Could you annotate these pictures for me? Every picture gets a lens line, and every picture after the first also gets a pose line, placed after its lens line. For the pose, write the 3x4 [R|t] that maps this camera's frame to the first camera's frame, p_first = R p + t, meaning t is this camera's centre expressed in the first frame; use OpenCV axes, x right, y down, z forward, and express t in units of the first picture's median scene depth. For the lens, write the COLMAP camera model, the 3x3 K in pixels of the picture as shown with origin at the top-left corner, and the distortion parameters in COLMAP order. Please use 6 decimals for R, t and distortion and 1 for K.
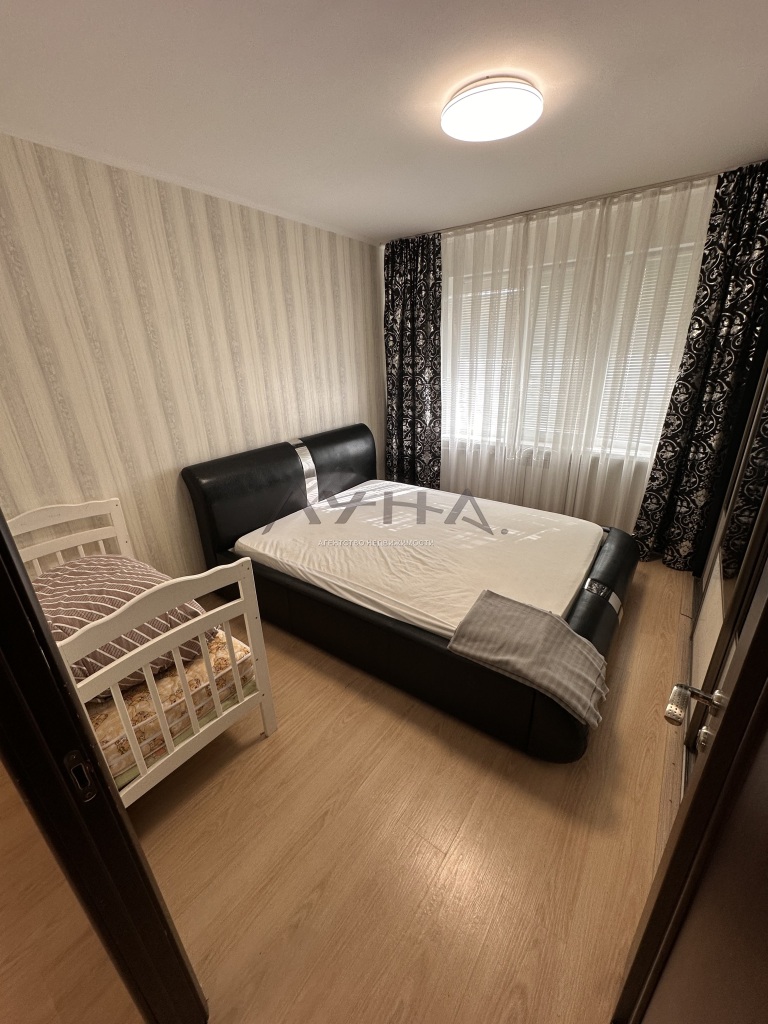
lens RADIAL K [[409.0, 0, 384.7], [0, 409.0, 513.8], [0, 0, 1]] dist [-0.003952, 0.000414]
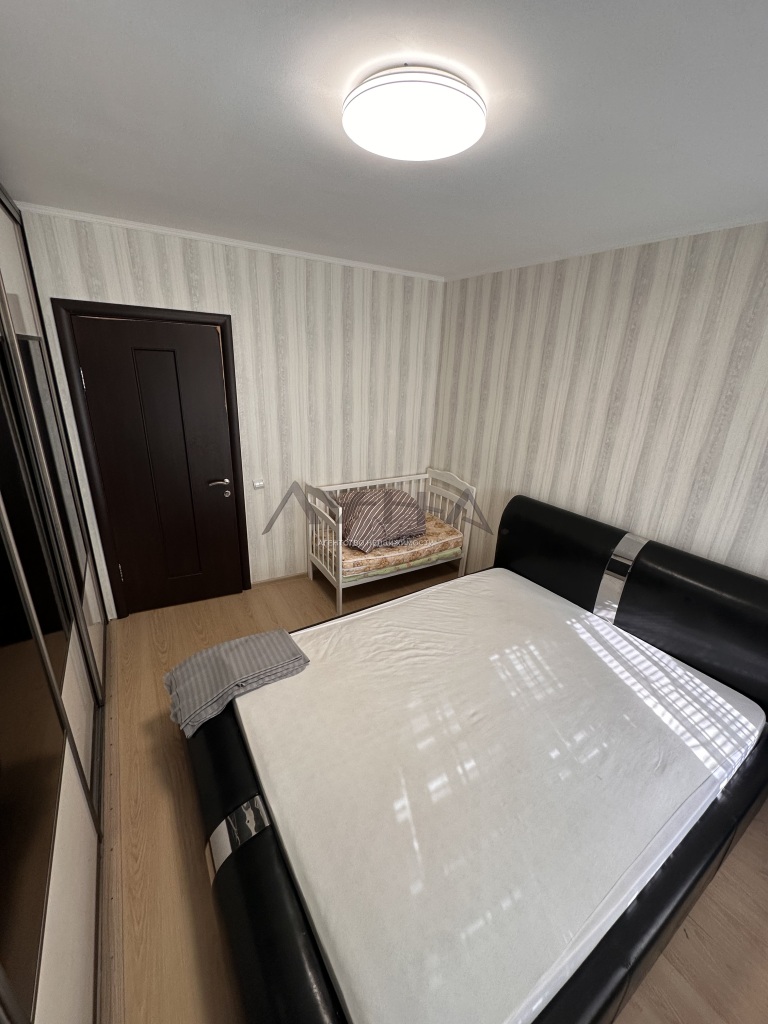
lens RADIAL K [[409.0, 0, 381.7], [0, 409.0, 512.2], [0, 0, 1]] dist [-0.003952, 0.000414]
pose [[-0.371359, 0.338293, -0.864668, 0.740598], [-0.371688, 0.799225, 0.472322, -0.510382], [0.850847, 0.496787, -0.171060, 0.934532]]
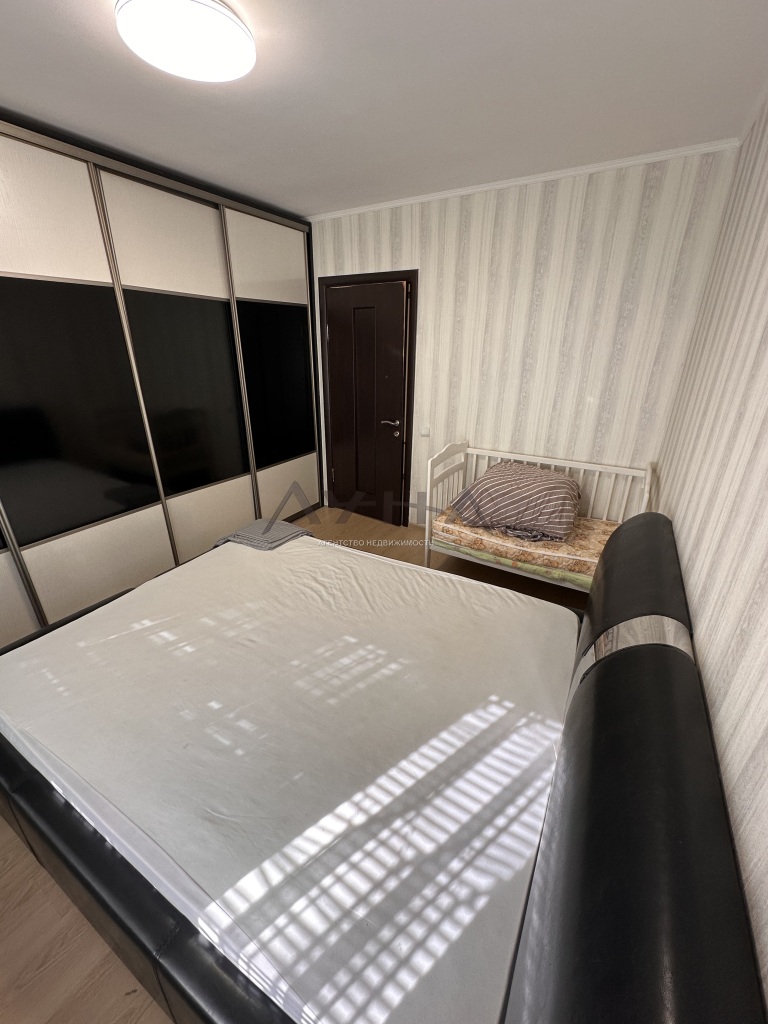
lens RADIAL K [[409.0, 0, 383.7], [0, 409.0, 511.0], [0, 0, 1]] dist [-0.003952, 0.000414]
pose [[-0.993856, 0.067671, -0.087587, 0.011801], [-0.012854, 0.715404, 0.698593, -0.595678], [0.109935, 0.695427, -0.710138, 1.485417]]
